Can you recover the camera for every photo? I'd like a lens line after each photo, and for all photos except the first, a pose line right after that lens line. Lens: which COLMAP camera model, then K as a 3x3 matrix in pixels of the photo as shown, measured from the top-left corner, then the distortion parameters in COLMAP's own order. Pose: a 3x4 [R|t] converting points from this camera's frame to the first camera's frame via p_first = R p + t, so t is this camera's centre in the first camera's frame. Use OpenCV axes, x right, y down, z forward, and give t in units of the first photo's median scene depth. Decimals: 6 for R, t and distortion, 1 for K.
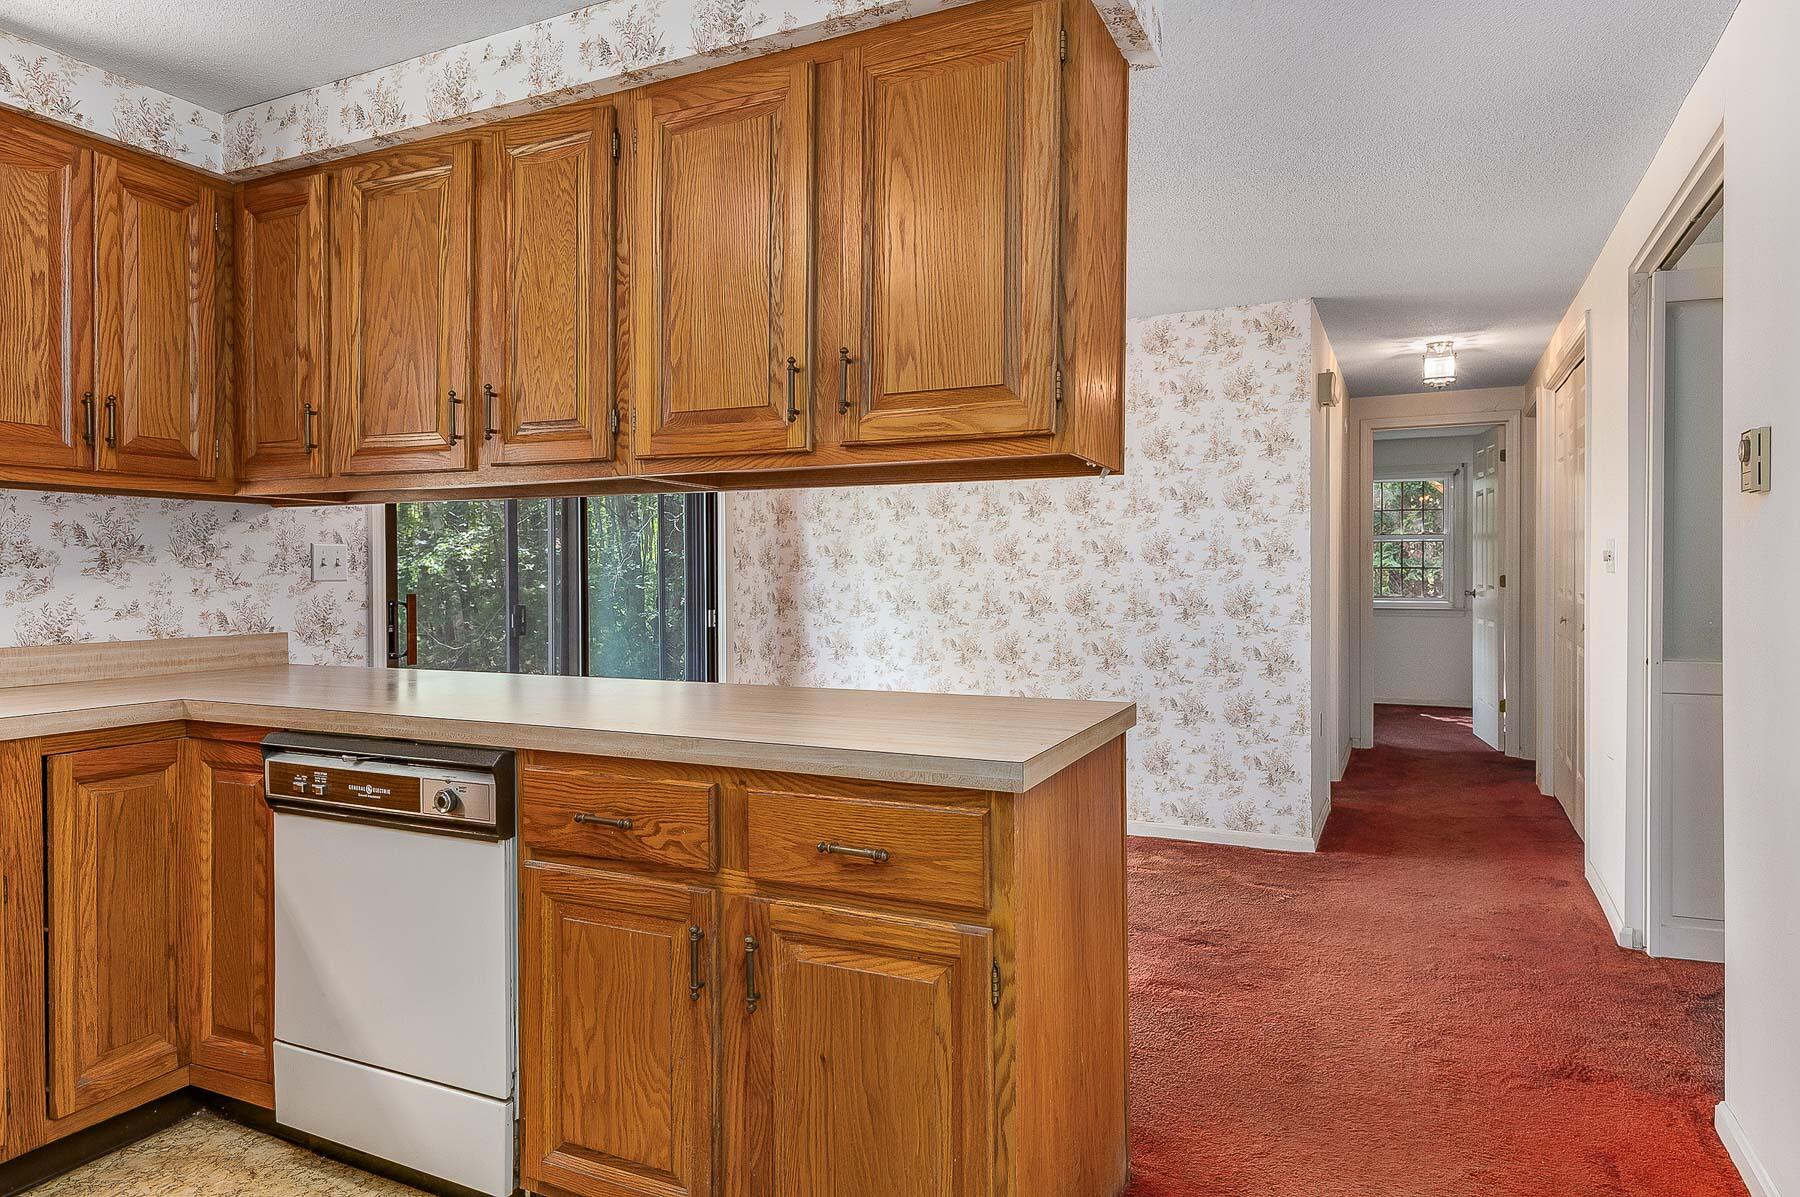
lens RADIAL K [[1089.0, 0, 928.6], [0, 1089.0, 564.0], [0, 0, 1]] dist [0.000416, -0.002564]
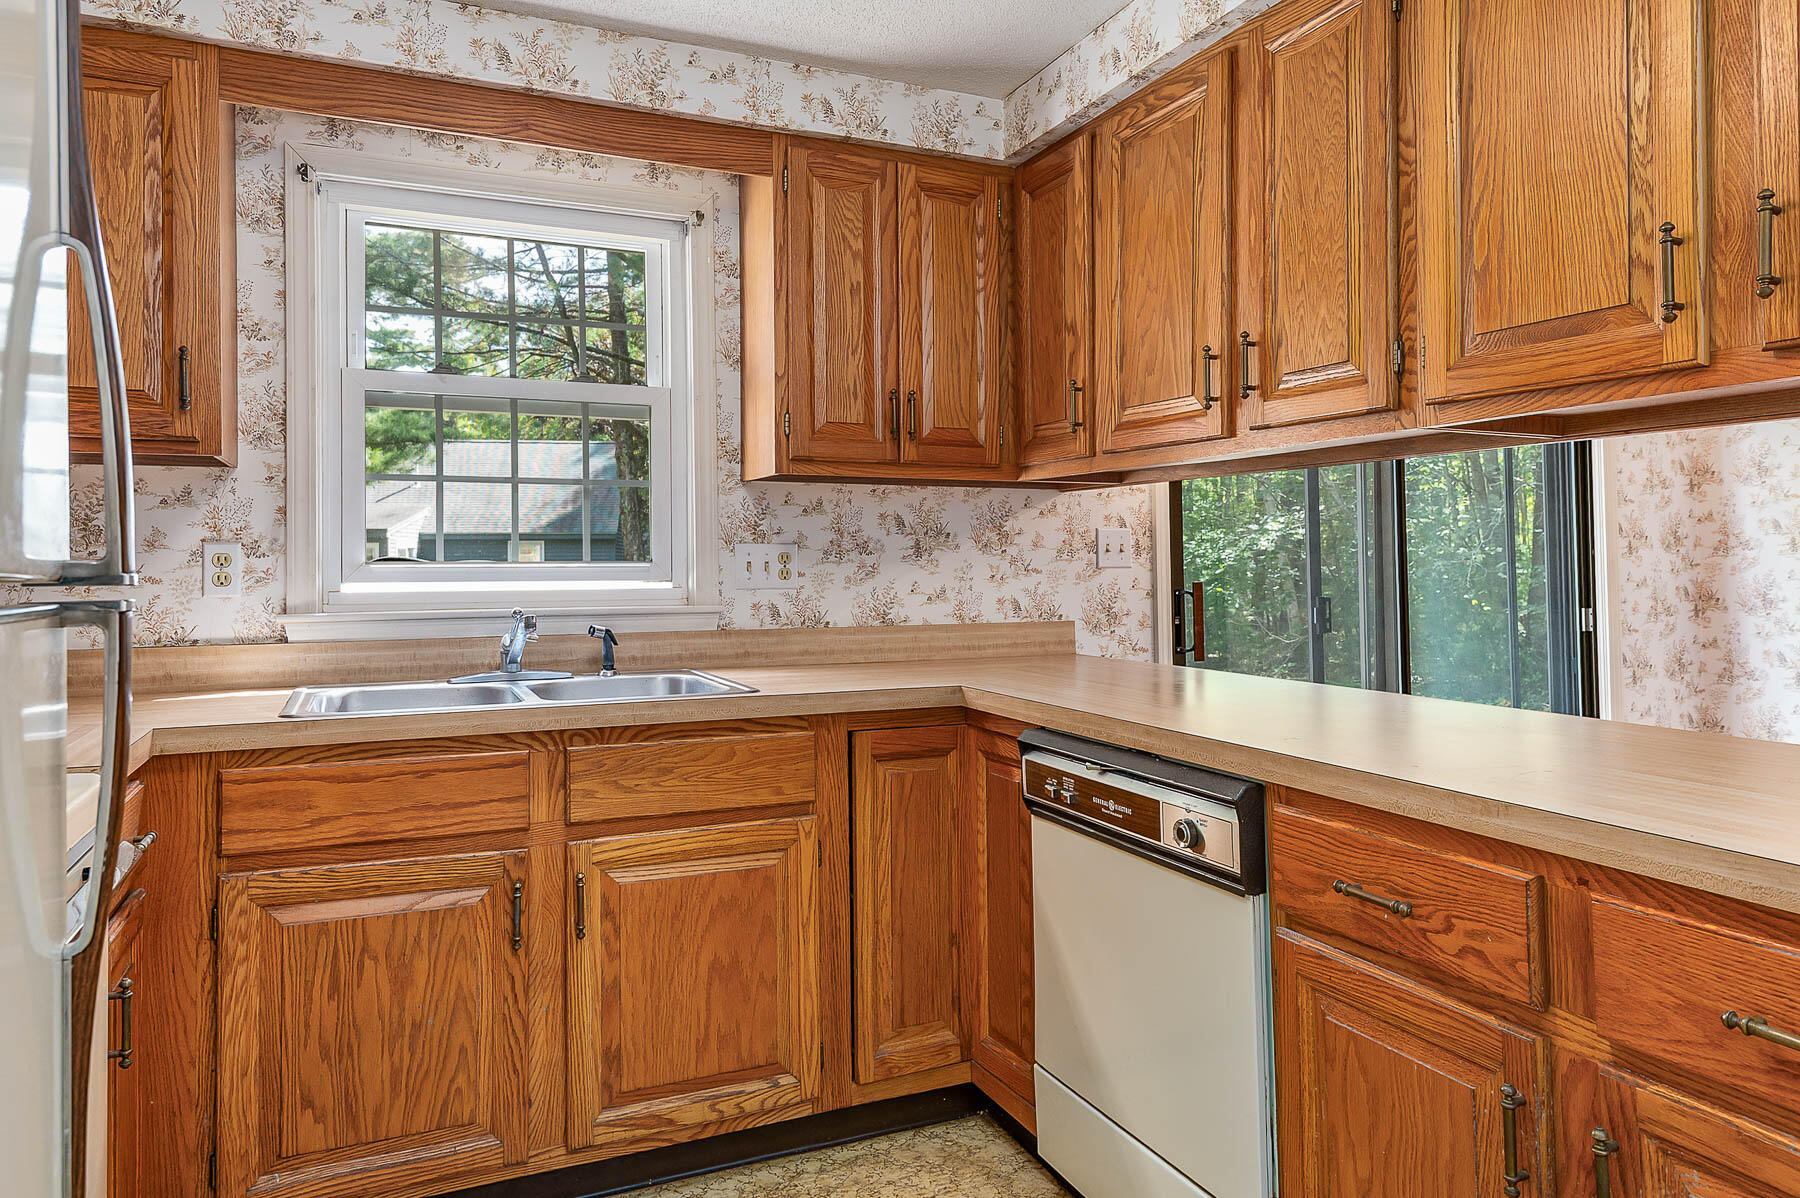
lens RADIAL K [[1193.1, 0, 904.8], [0, 1193.1, 523.1], [0, 0, 1]] dist [0.042348, -0.033811]
pose [[0.748271, -0.022233, -0.663021, 0.005360], [0.007788, 0.999664, -0.024733, 0.001764], [0.663348, 0.013343, 0.748192, 0.140513]]
